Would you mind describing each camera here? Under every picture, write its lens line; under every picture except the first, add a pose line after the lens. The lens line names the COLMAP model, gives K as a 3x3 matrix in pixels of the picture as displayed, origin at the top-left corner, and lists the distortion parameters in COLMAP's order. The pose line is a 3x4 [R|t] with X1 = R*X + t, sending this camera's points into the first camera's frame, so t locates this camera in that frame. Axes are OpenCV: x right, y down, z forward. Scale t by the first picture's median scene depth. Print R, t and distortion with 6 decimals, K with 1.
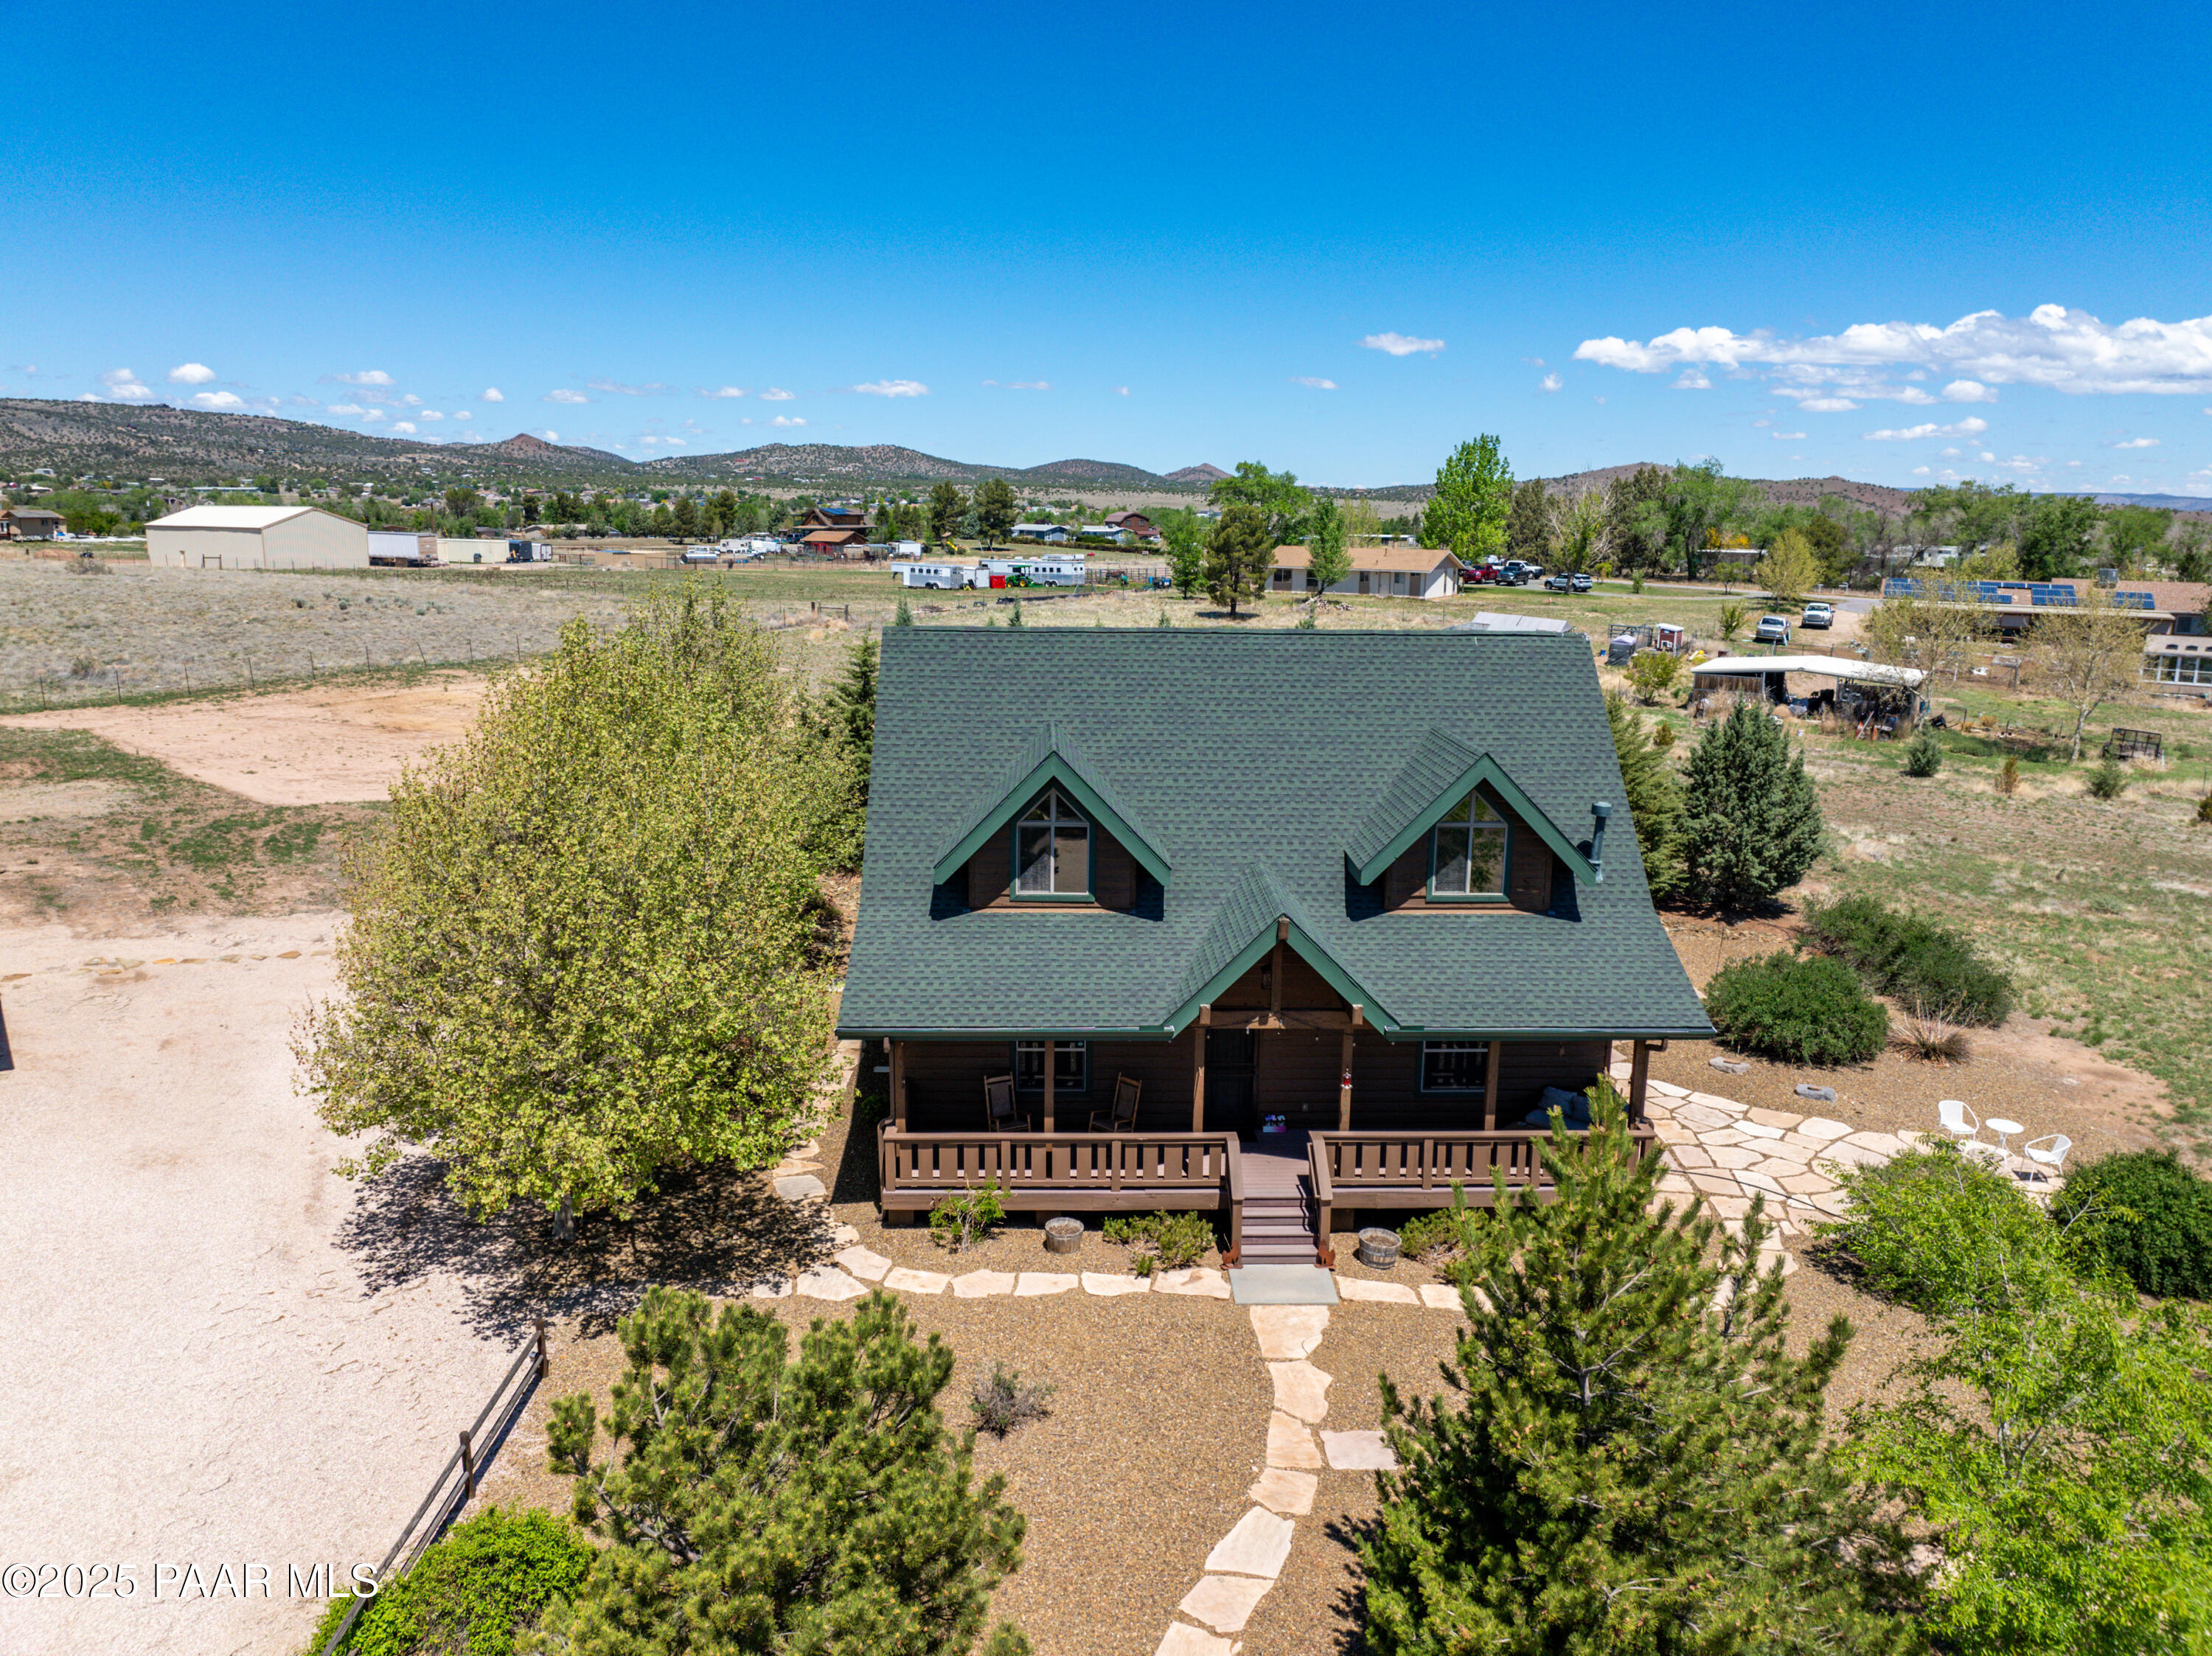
lens RADIAL K [[1562.0, 0, 1107.8], [0, 1562.0, 818.6], [0, 0, 1]] dist [-0.045544, 0.013770]
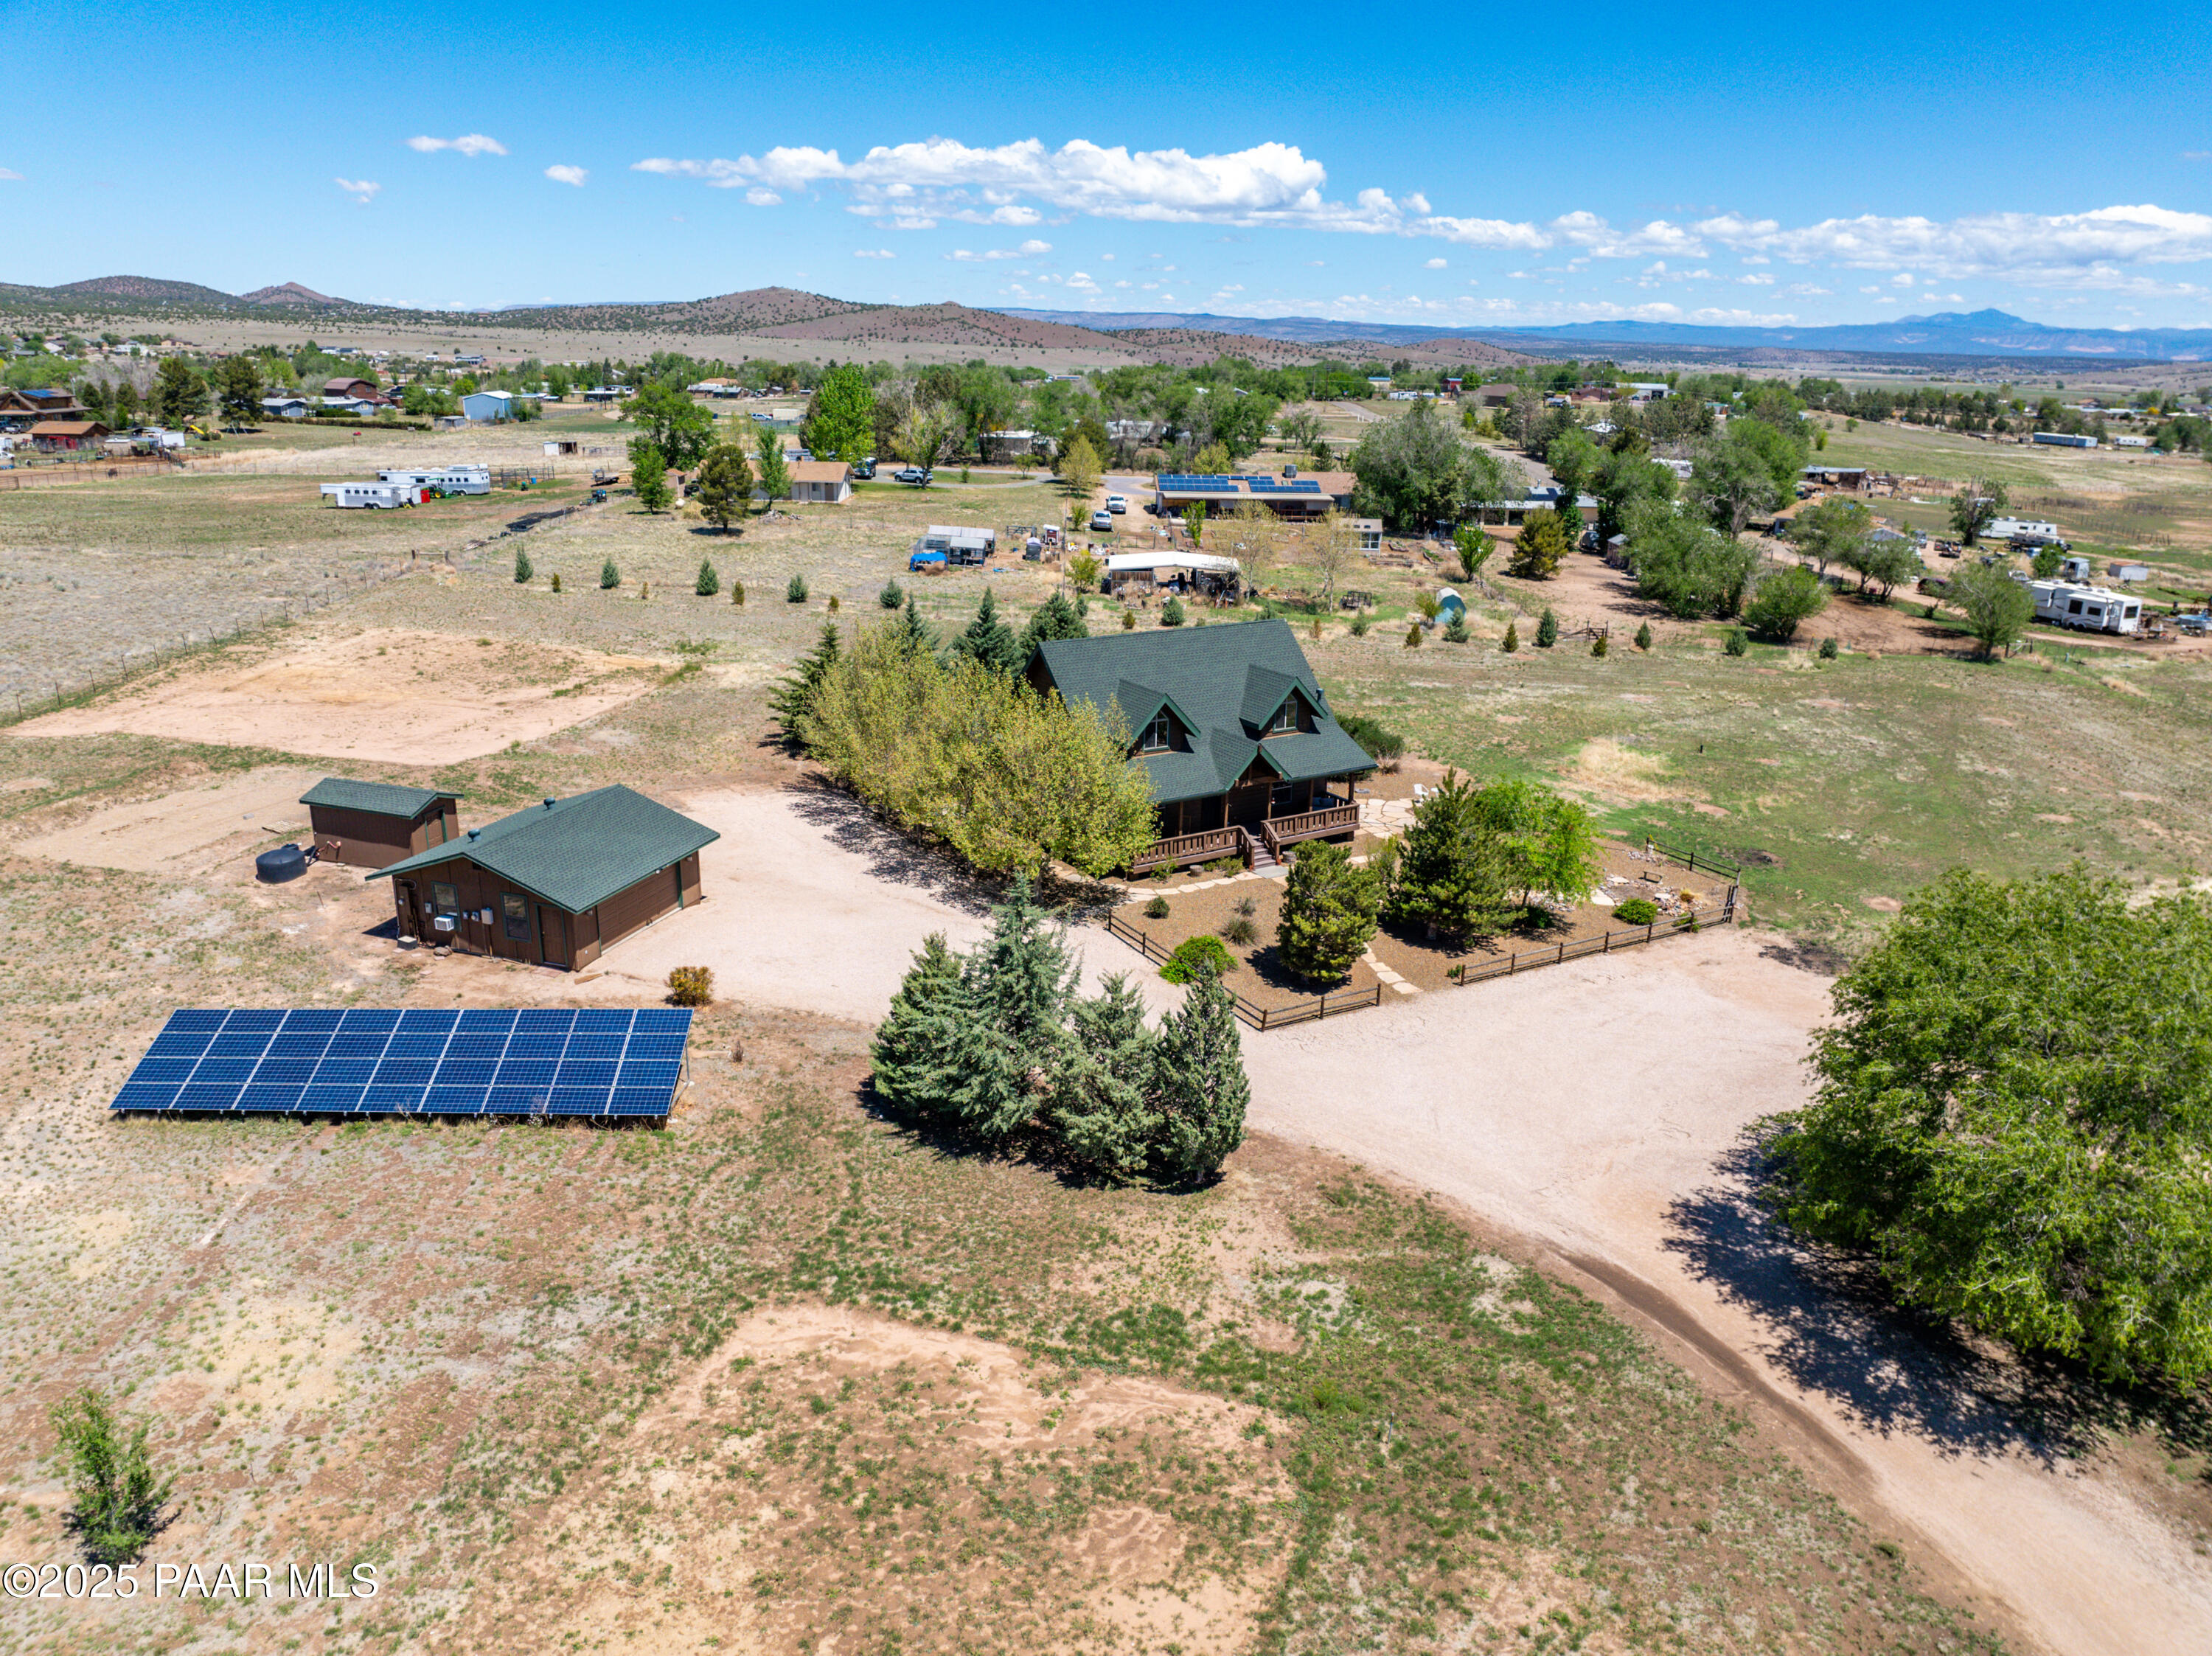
lens RADIAL K [[1562.0, 0, 1107.7], [0, 1562.0, 824.8], [0, 0, 1]] dist [-0.045544, 0.013770]
pose [[0.861291, -0.148962, 0.485786, -0.197016], [0.093010, 0.986128, 0.137482, -0.026904], [-0.499526, -0.073229, 0.863198, -0.170149]]
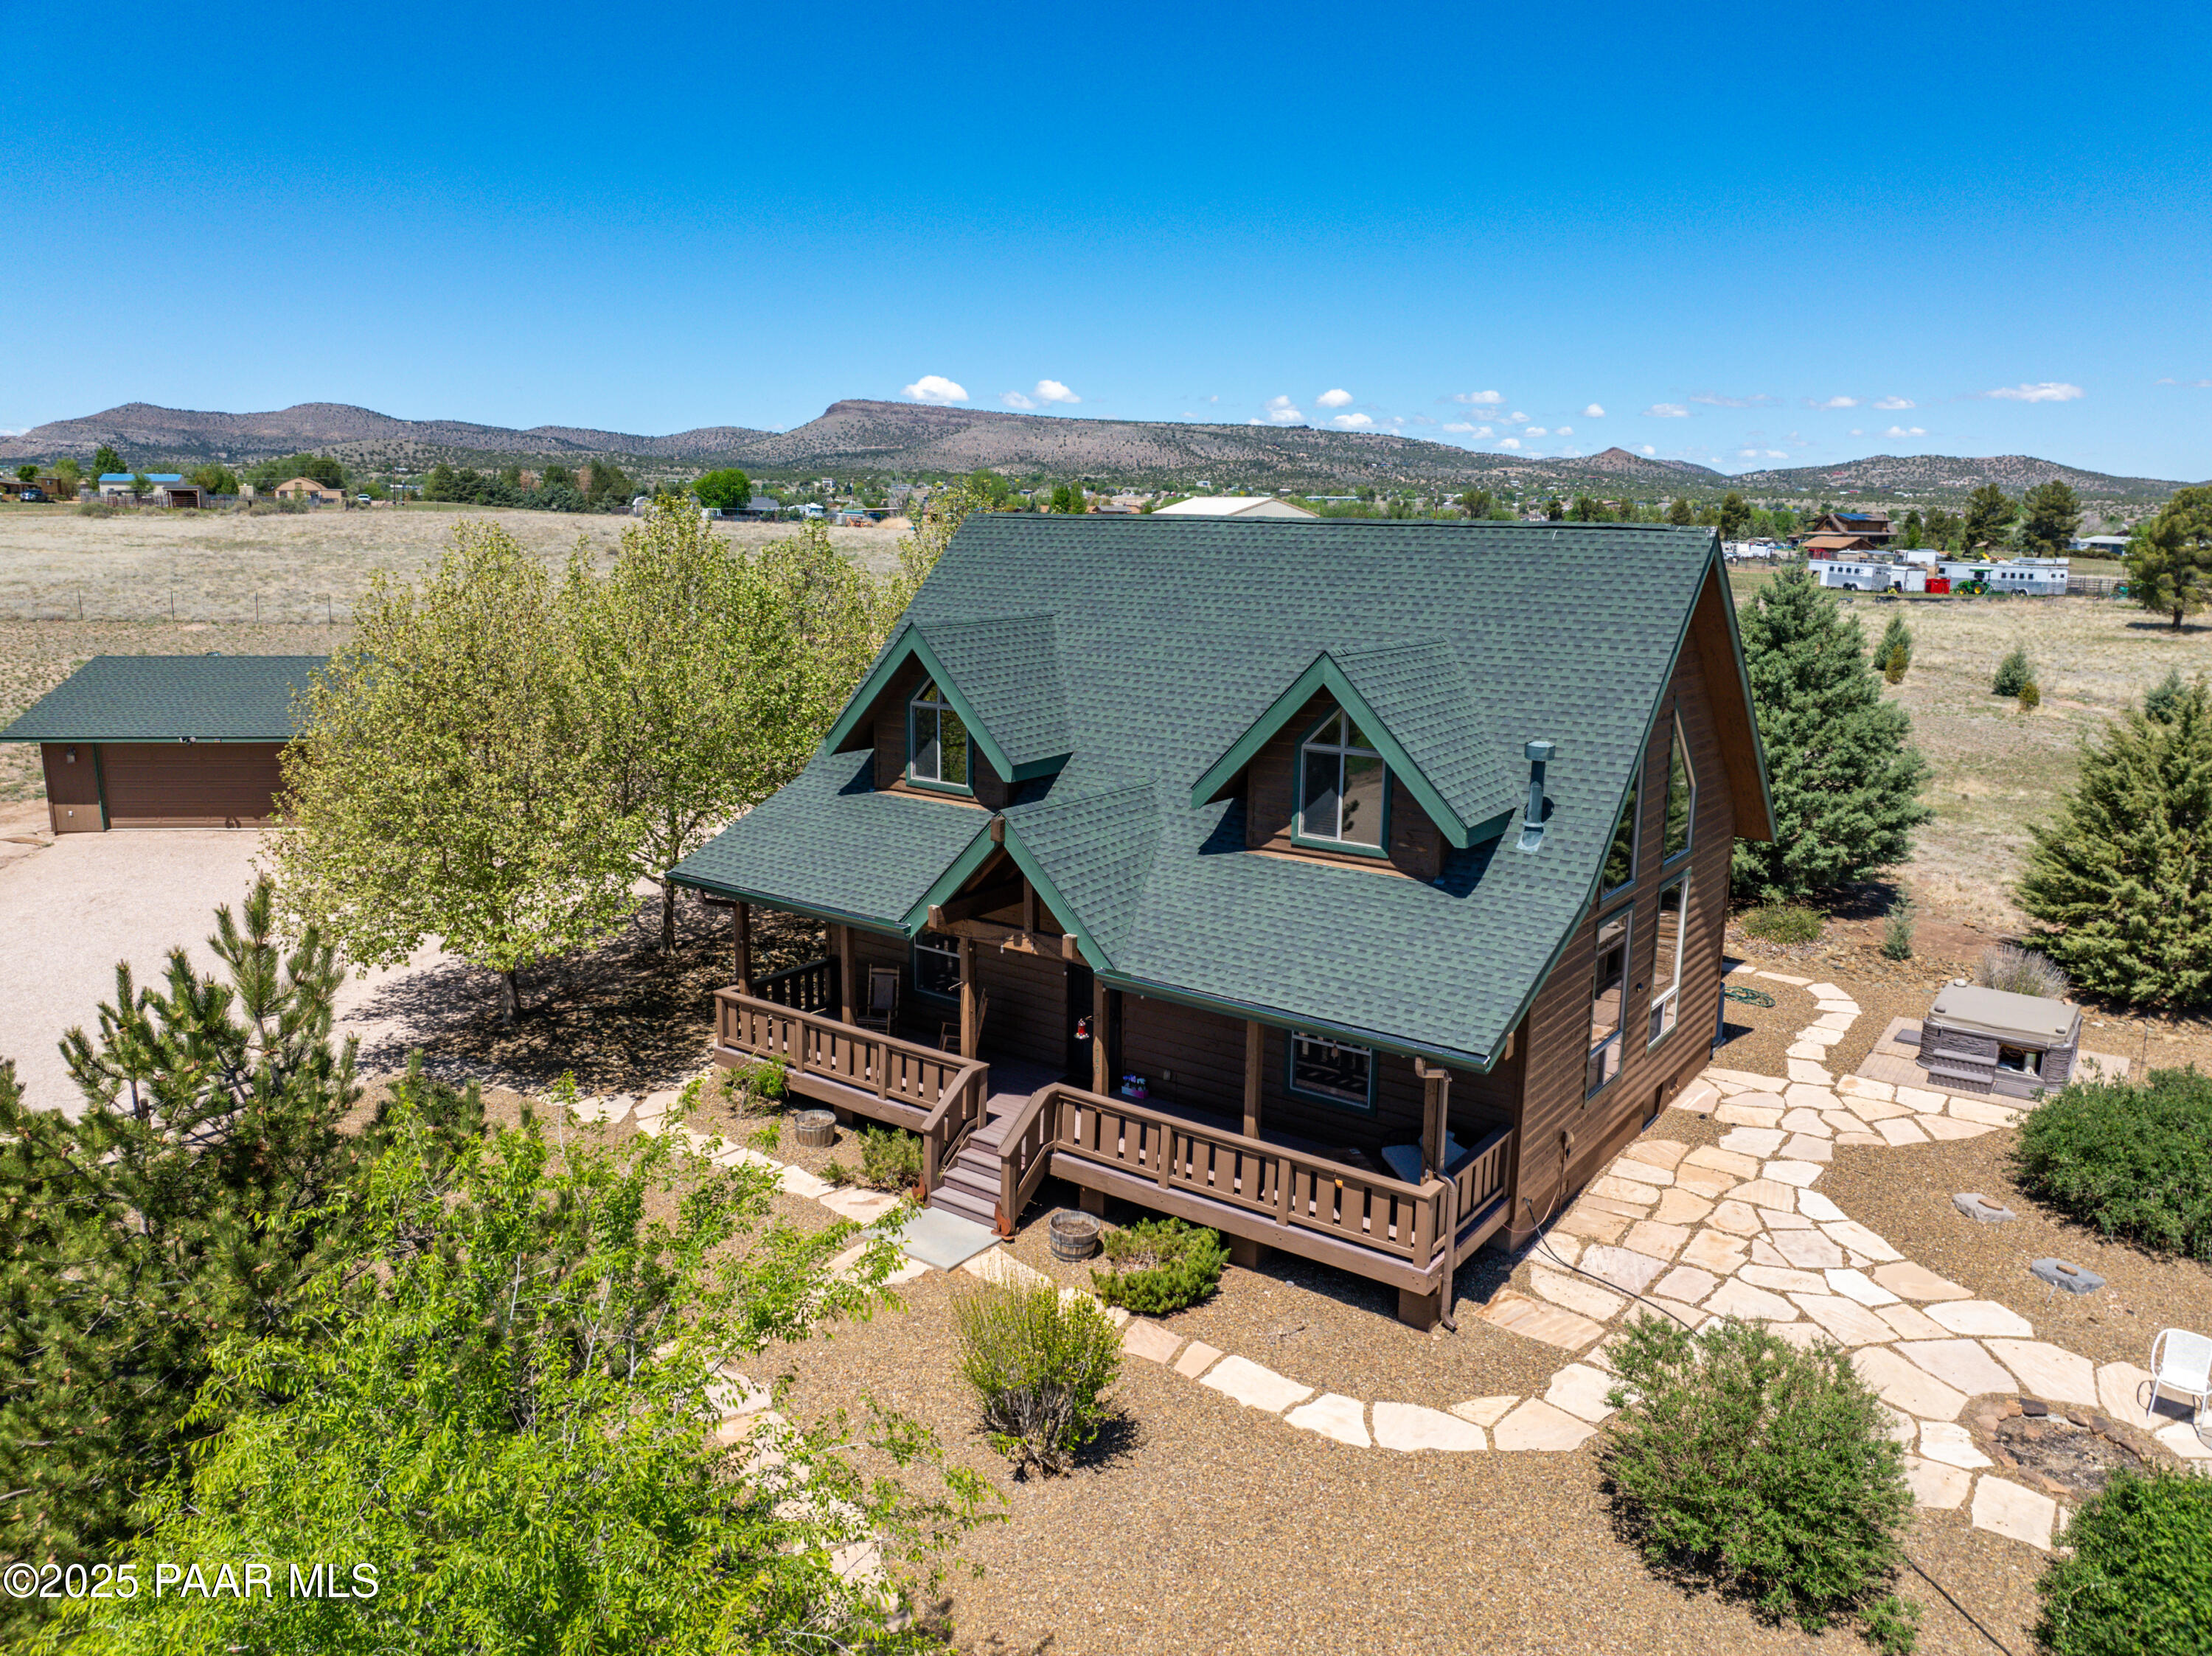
lens RADIAL K [[1562.0, 0, 1107.6], [0, 1562.0, 817.7], [0, 0, 1]] dist [-0.045544, 0.013770]
pose [[0.787775, 0.118878, -0.604383, 0.087763], [-0.124502, 0.991678, 0.032775, 0.003771], [0.603250, 0.049427, 0.796019, 0.046170]]
